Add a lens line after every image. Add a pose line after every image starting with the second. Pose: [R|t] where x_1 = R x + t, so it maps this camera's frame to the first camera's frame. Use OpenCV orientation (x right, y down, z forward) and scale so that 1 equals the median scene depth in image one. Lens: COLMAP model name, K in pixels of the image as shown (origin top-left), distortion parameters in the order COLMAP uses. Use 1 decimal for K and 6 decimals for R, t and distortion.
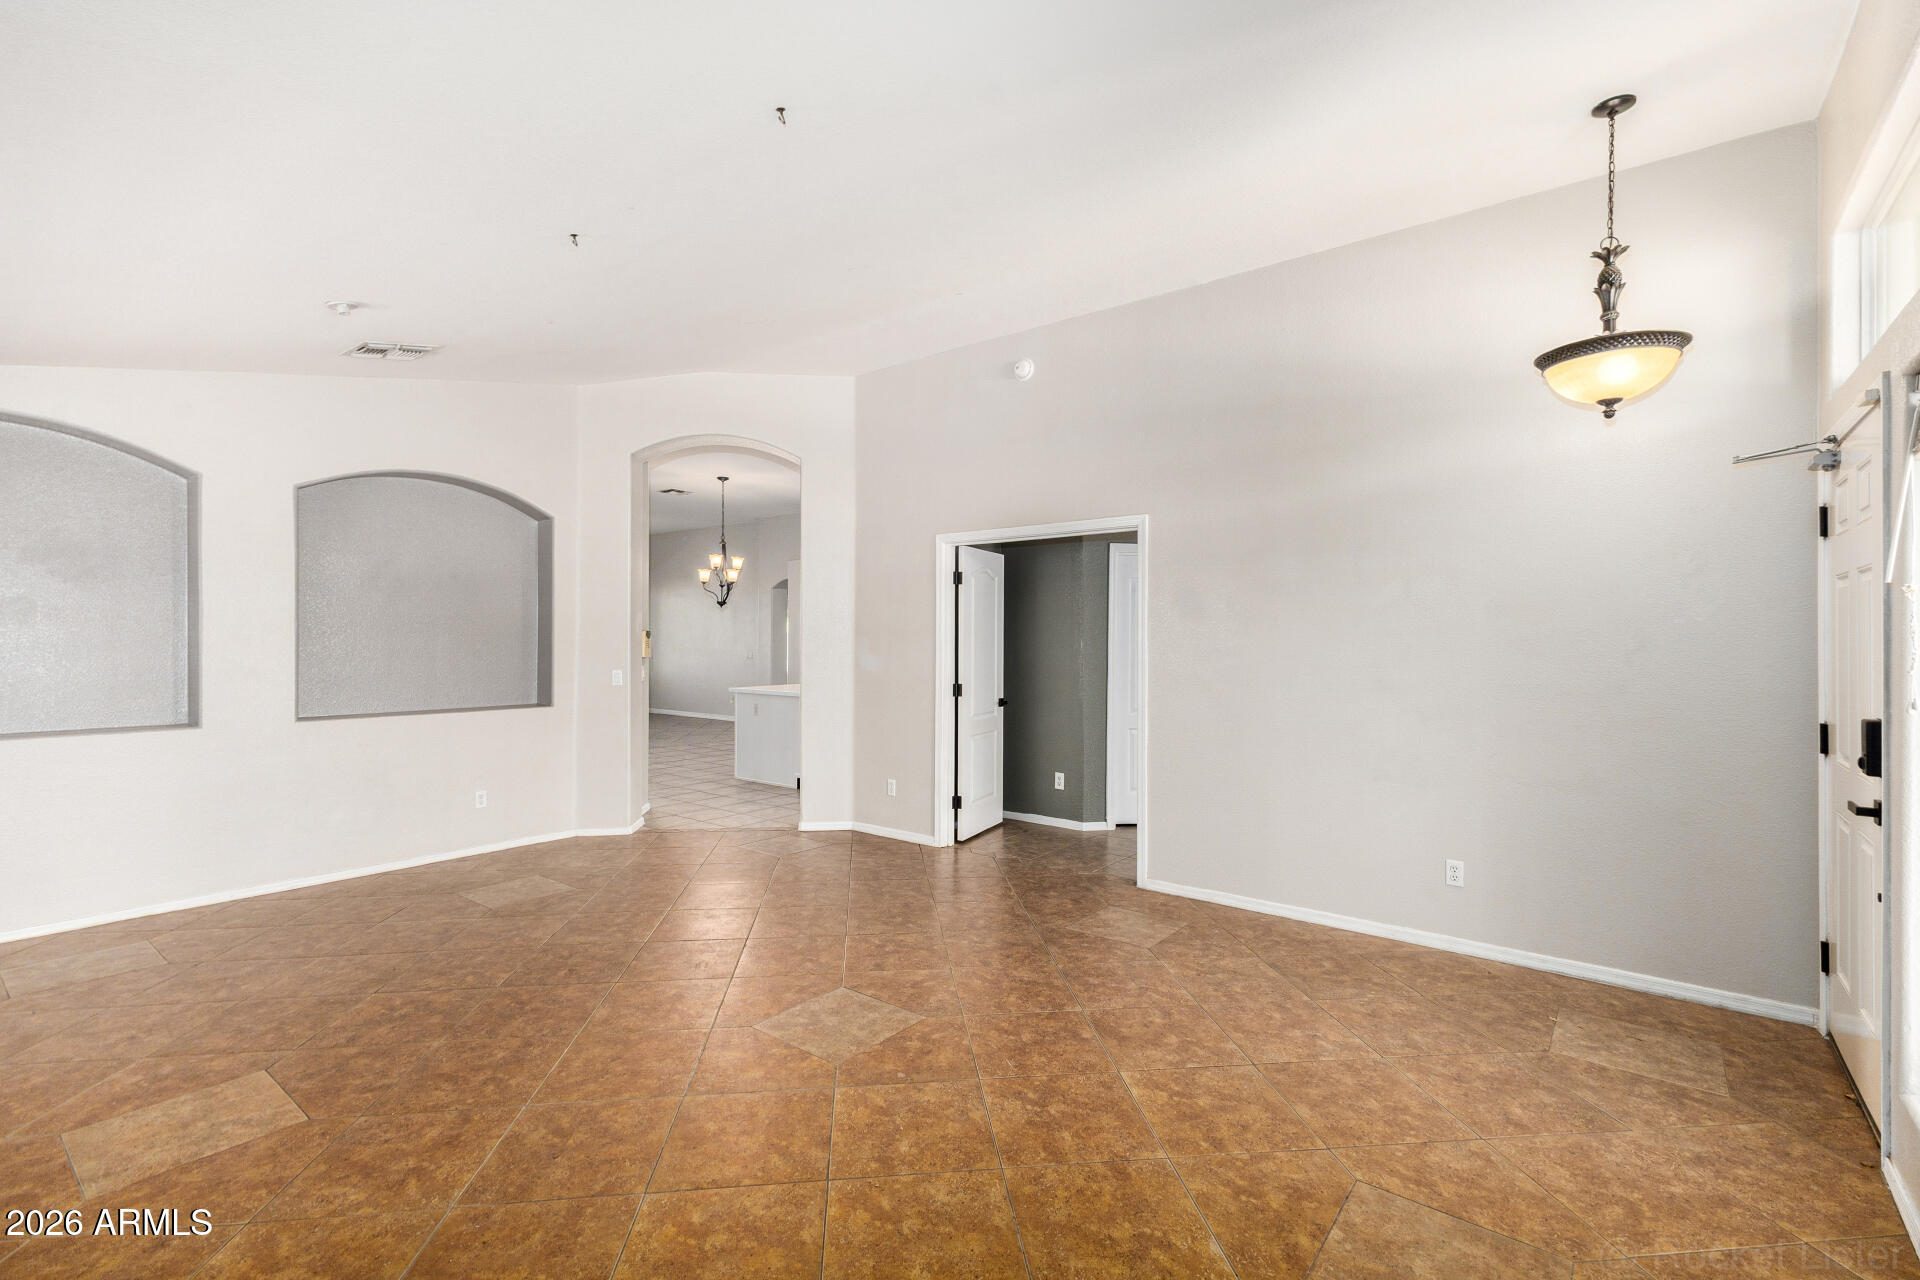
lens RADIAL K [[854.5, 0, 969.2], [0, 854.5, 641.1], [0, 0, 1]] dist [0.027533, -0.014692]
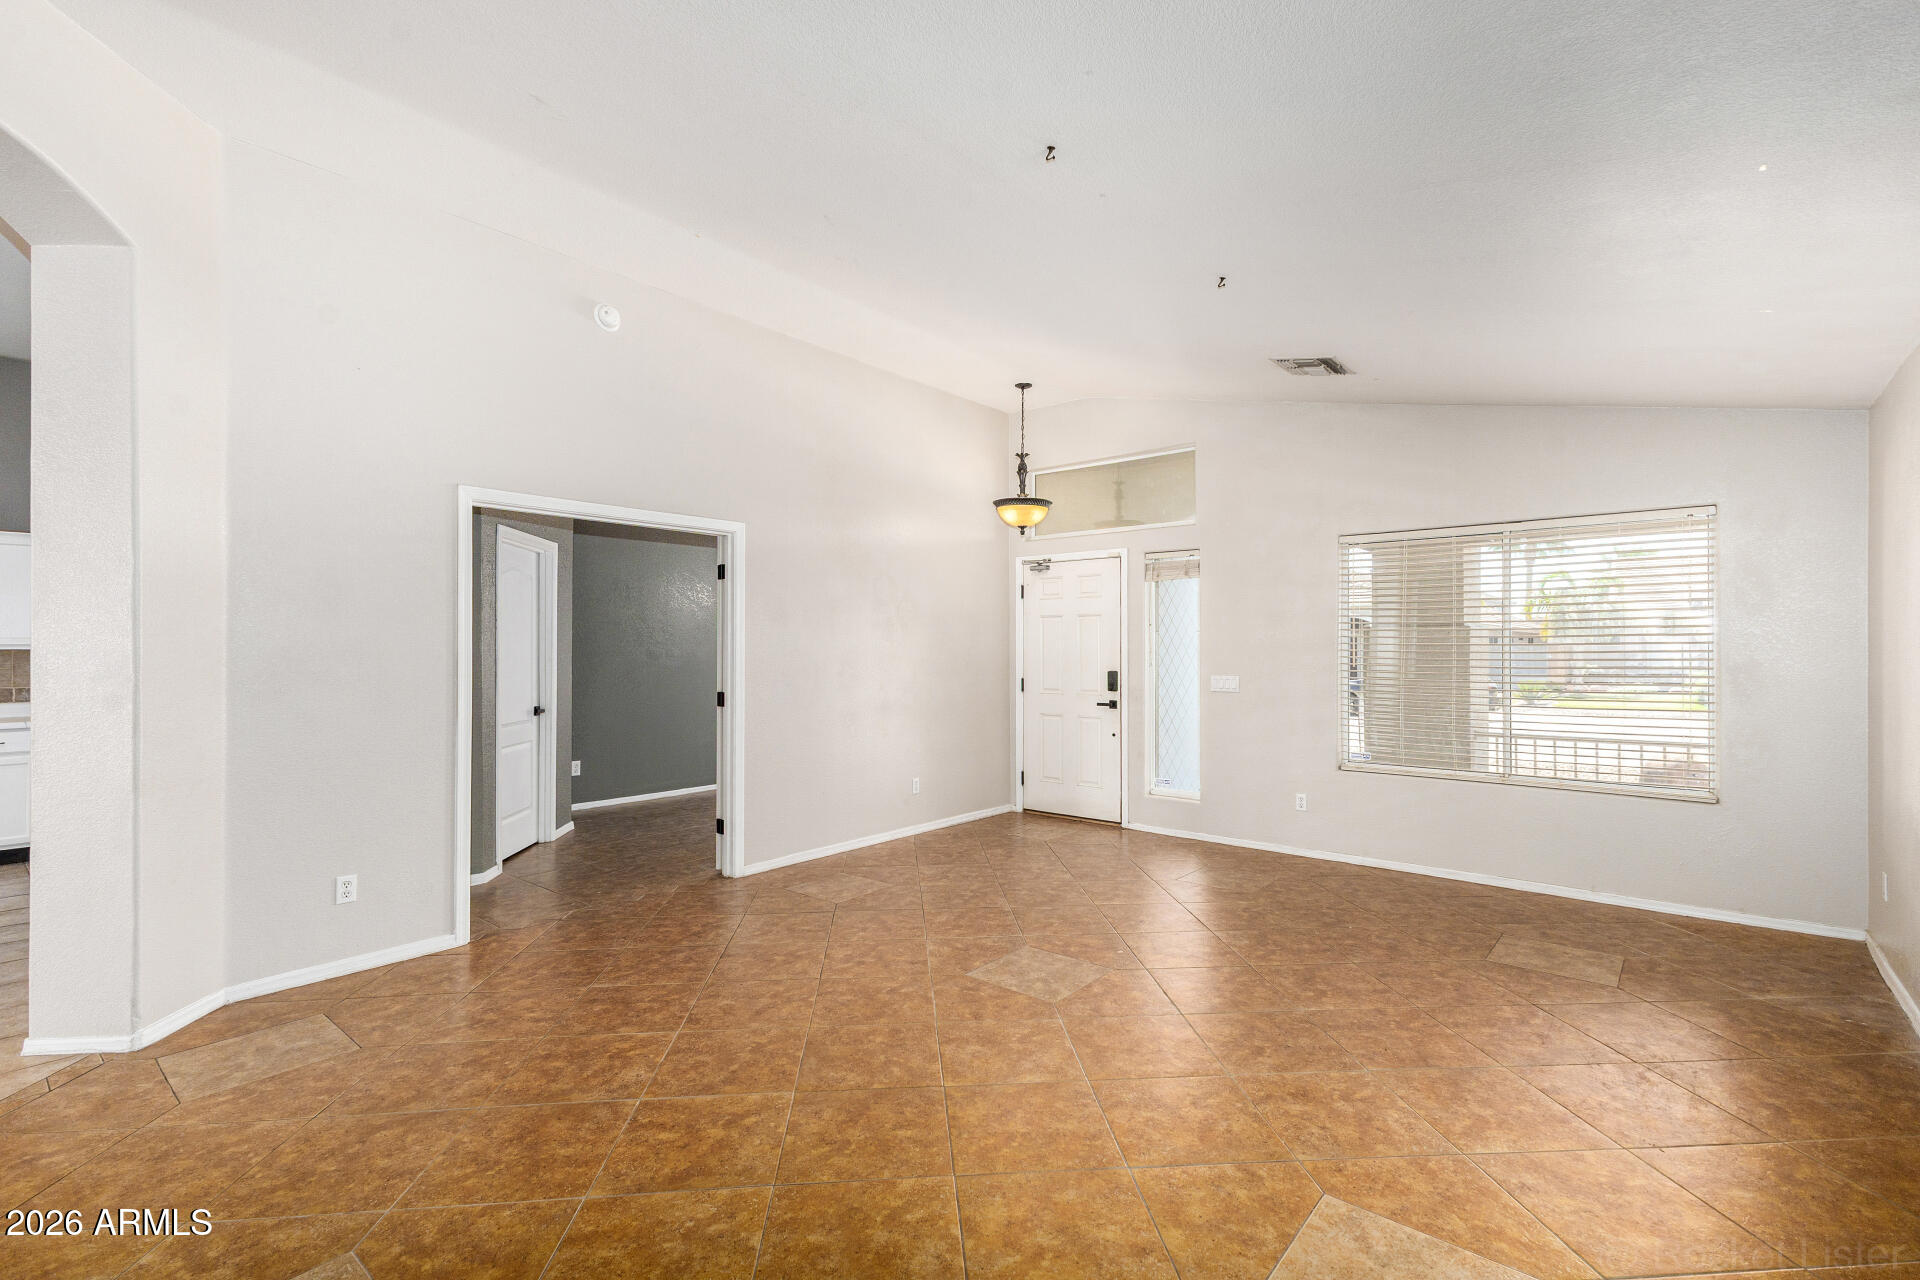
lens RADIAL K [[854.5, 0, 969.2], [0, 854.5, 641.1], [0, 0, 1]] dist [0.027533, -0.014692]
pose [[0.029882, 0.002238, 0.999551, -1.324967], [-0.000041, 0.999997, -0.002237, 0.001550], [-0.999553, 0.000026, 0.029882, 1.075494]]
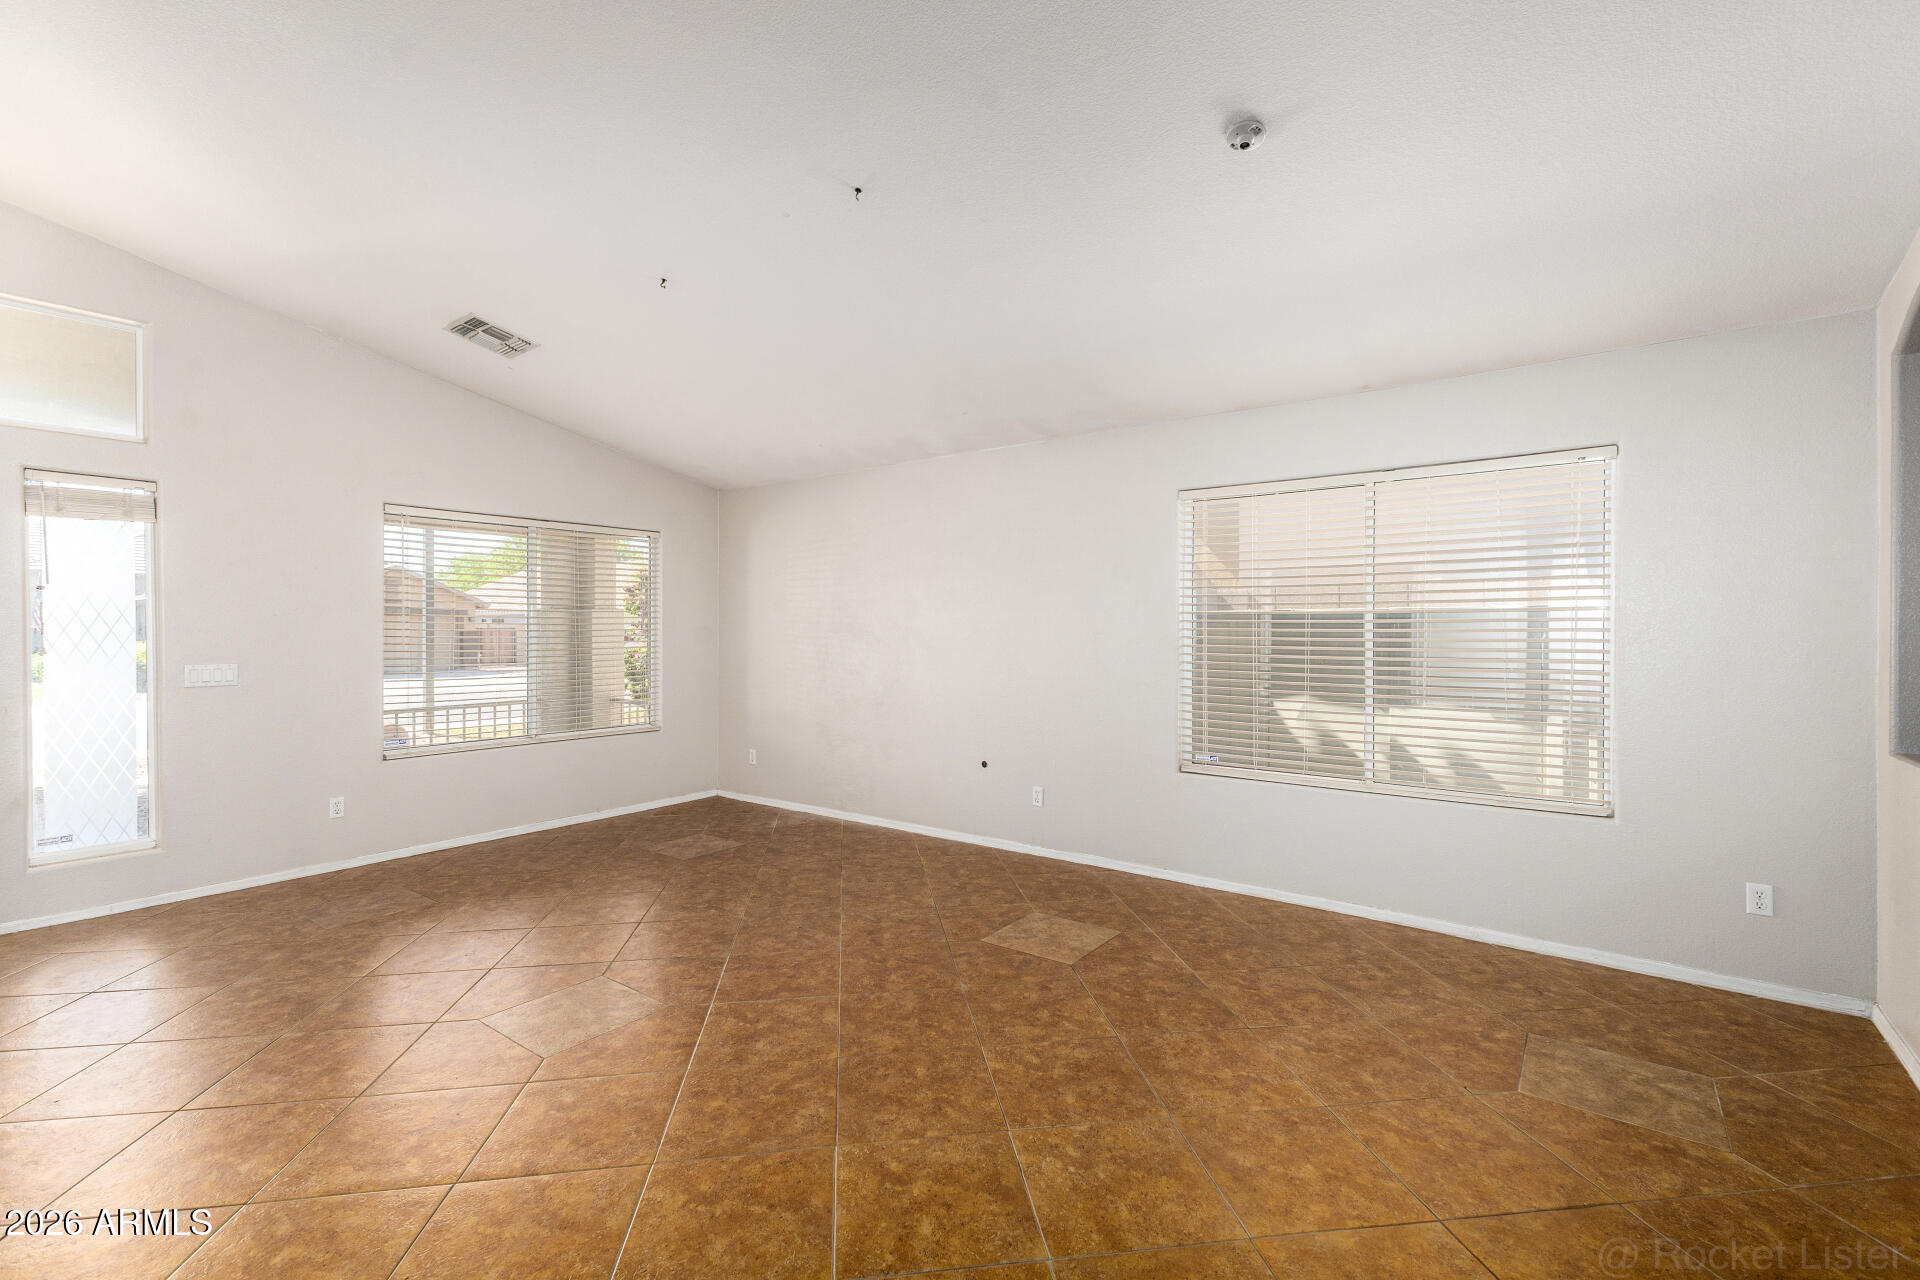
lens RADIAL K [[838.7, 0, 970.4], [0, 838.7, 638.4], [0, 0, 1]] dist [0.001393, -0.000090]
pose [[-0.999563, -0.005104, -0.029104, -0.568679], [-0.005417, 0.999928, 0.010706, 0.013598], [0.029048, 0.010859, -0.999519, 1.972693]]
